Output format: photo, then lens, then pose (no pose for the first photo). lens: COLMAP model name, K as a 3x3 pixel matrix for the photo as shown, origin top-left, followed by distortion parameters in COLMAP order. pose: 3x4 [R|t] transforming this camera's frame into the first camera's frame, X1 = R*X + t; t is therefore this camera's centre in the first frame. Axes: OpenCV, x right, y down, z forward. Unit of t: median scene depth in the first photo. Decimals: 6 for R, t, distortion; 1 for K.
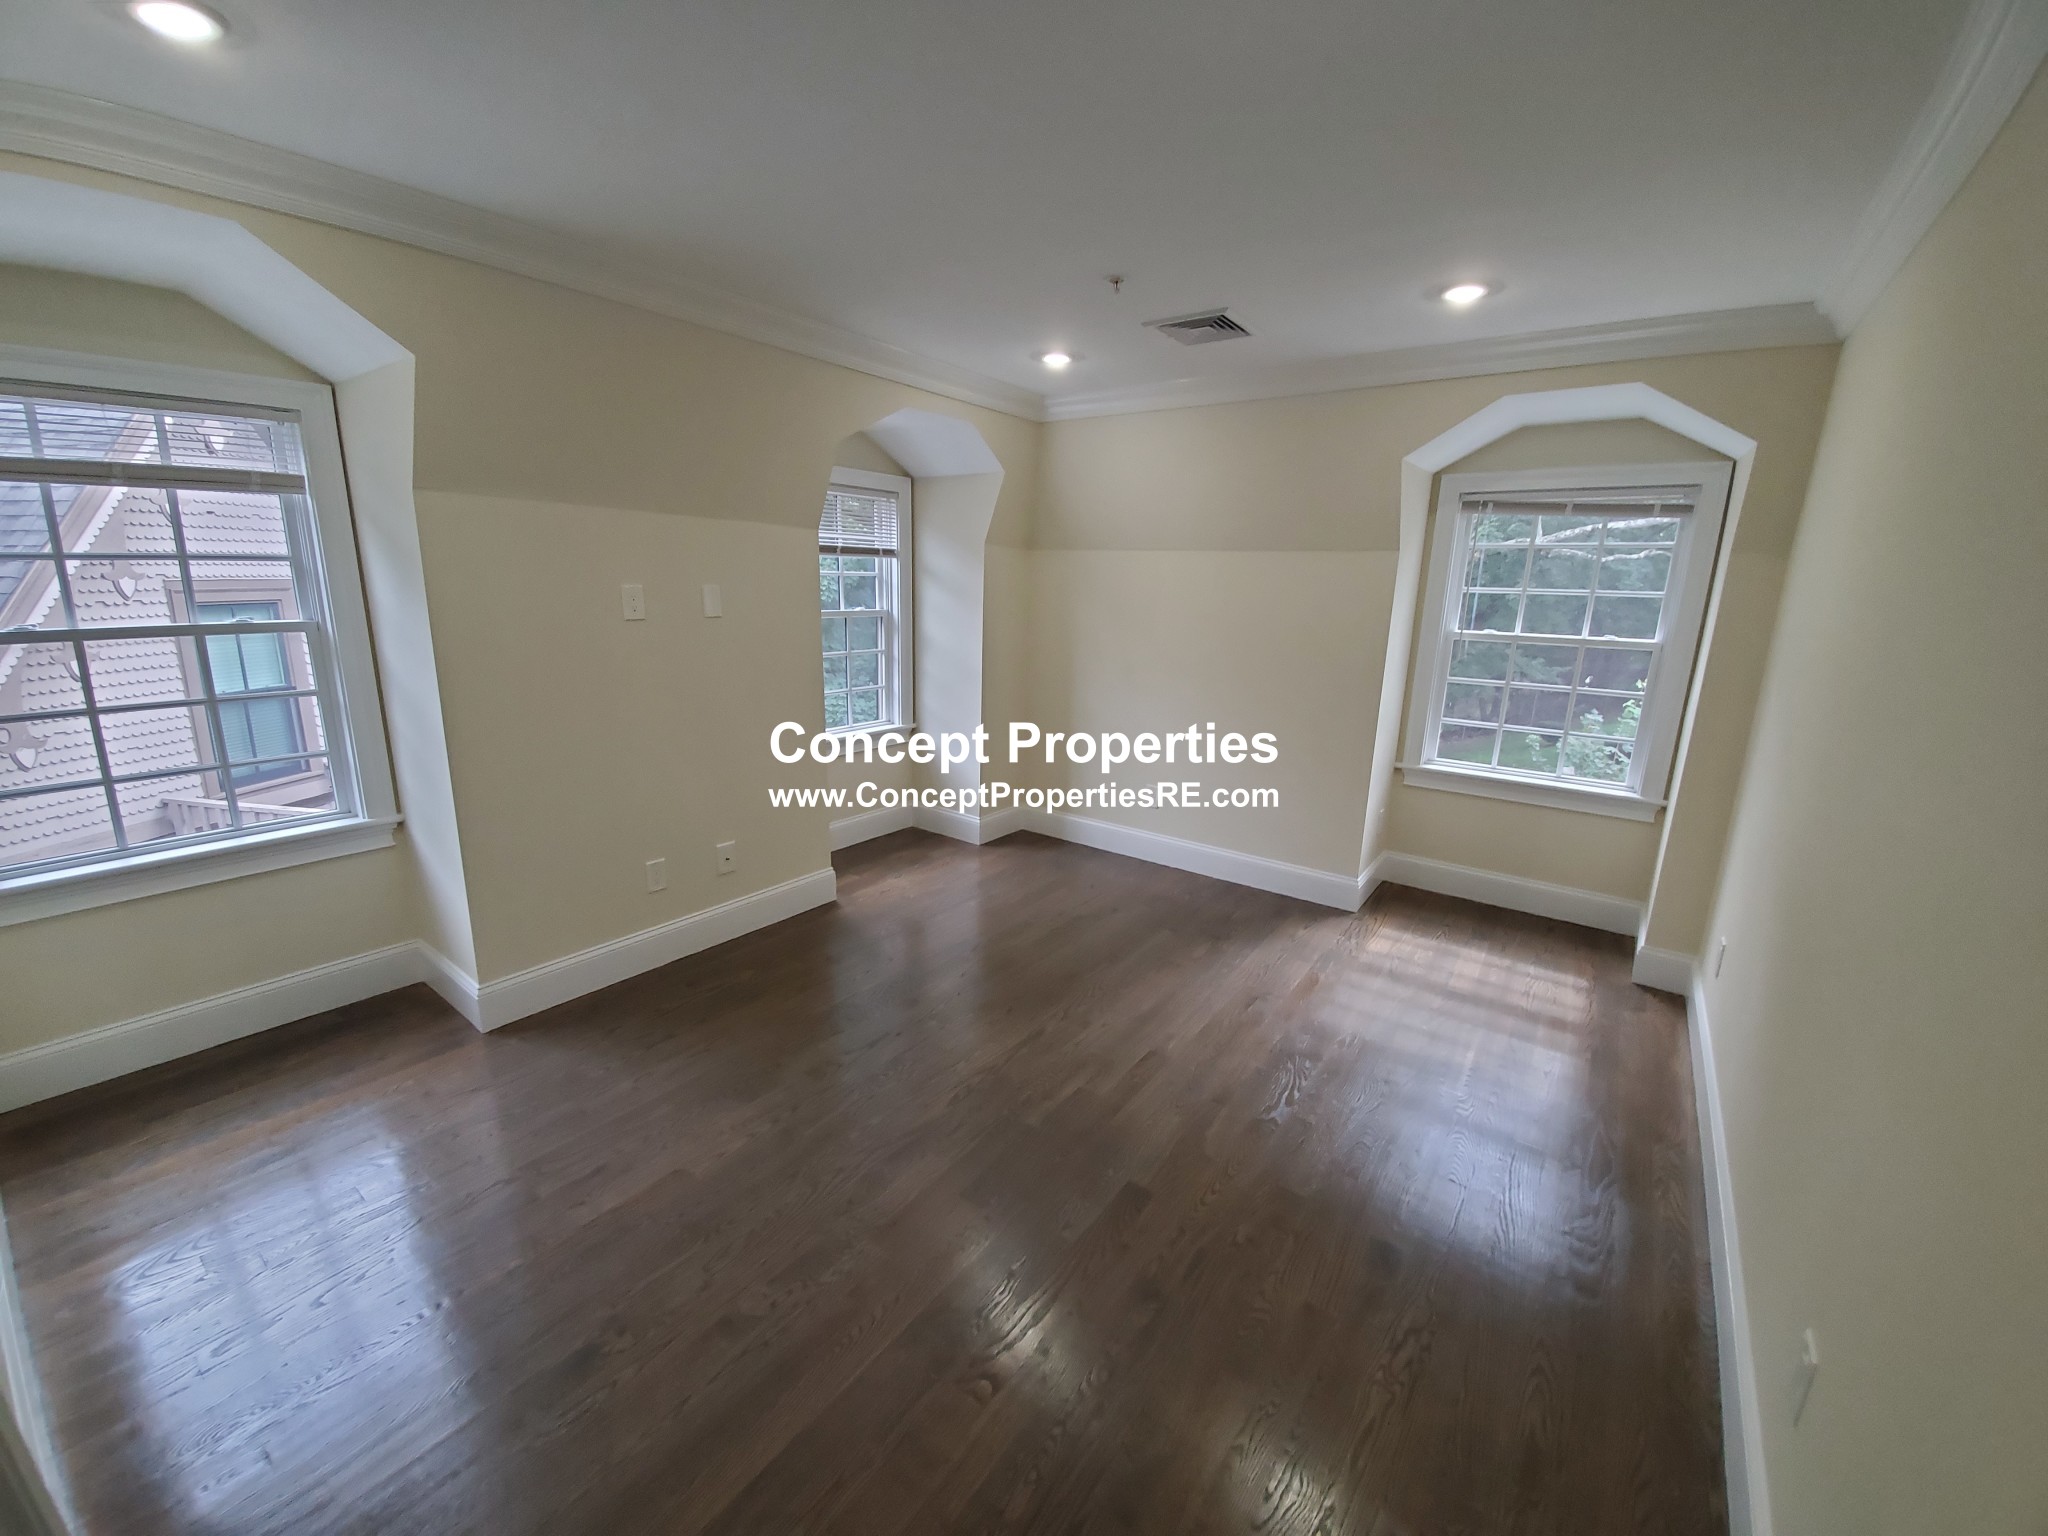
lens RADIAL K [[815.8, 0, 1028.0], [0, 815.8, 773.7], [0, 0, 1]] dist [0.020840, -0.020106]
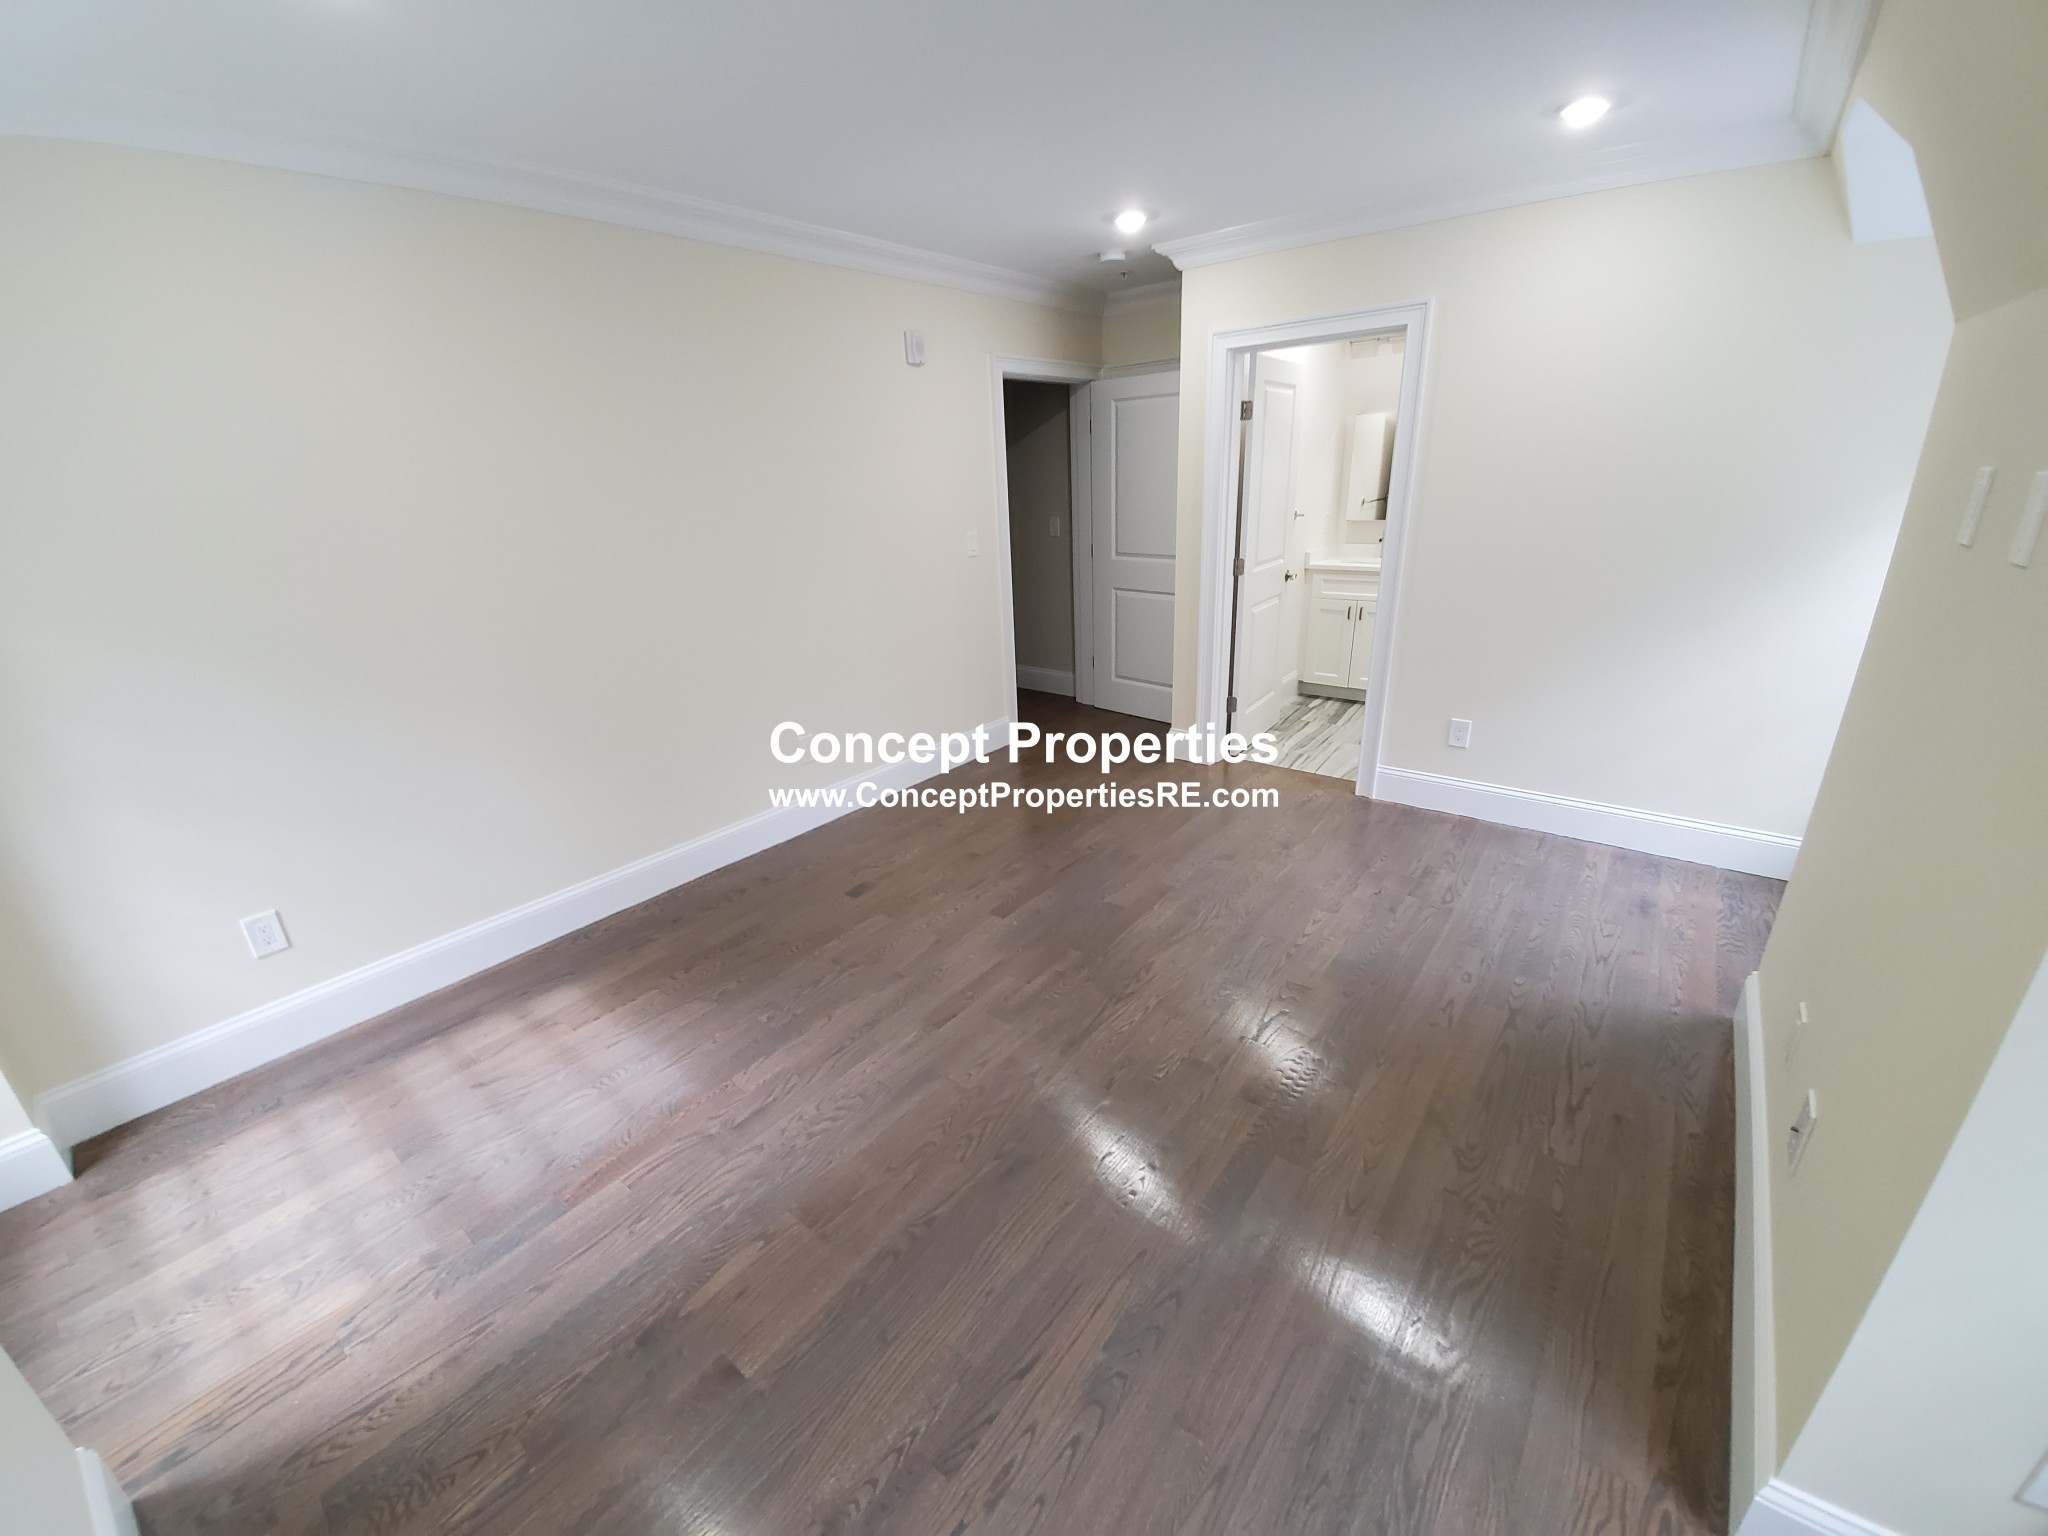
lens RADIAL K [[815.8, 0, 1028.0], [0, 815.8, 773.7], [0, 0, 1]] dist [0.020840, -0.020106]
pose [[-0.999343, -0.002581, 0.036144, 0.022316], [0.017819, 0.833526, 0.552192, -0.313519], [-0.031552, 0.552474, -0.832933, 1.350371]]
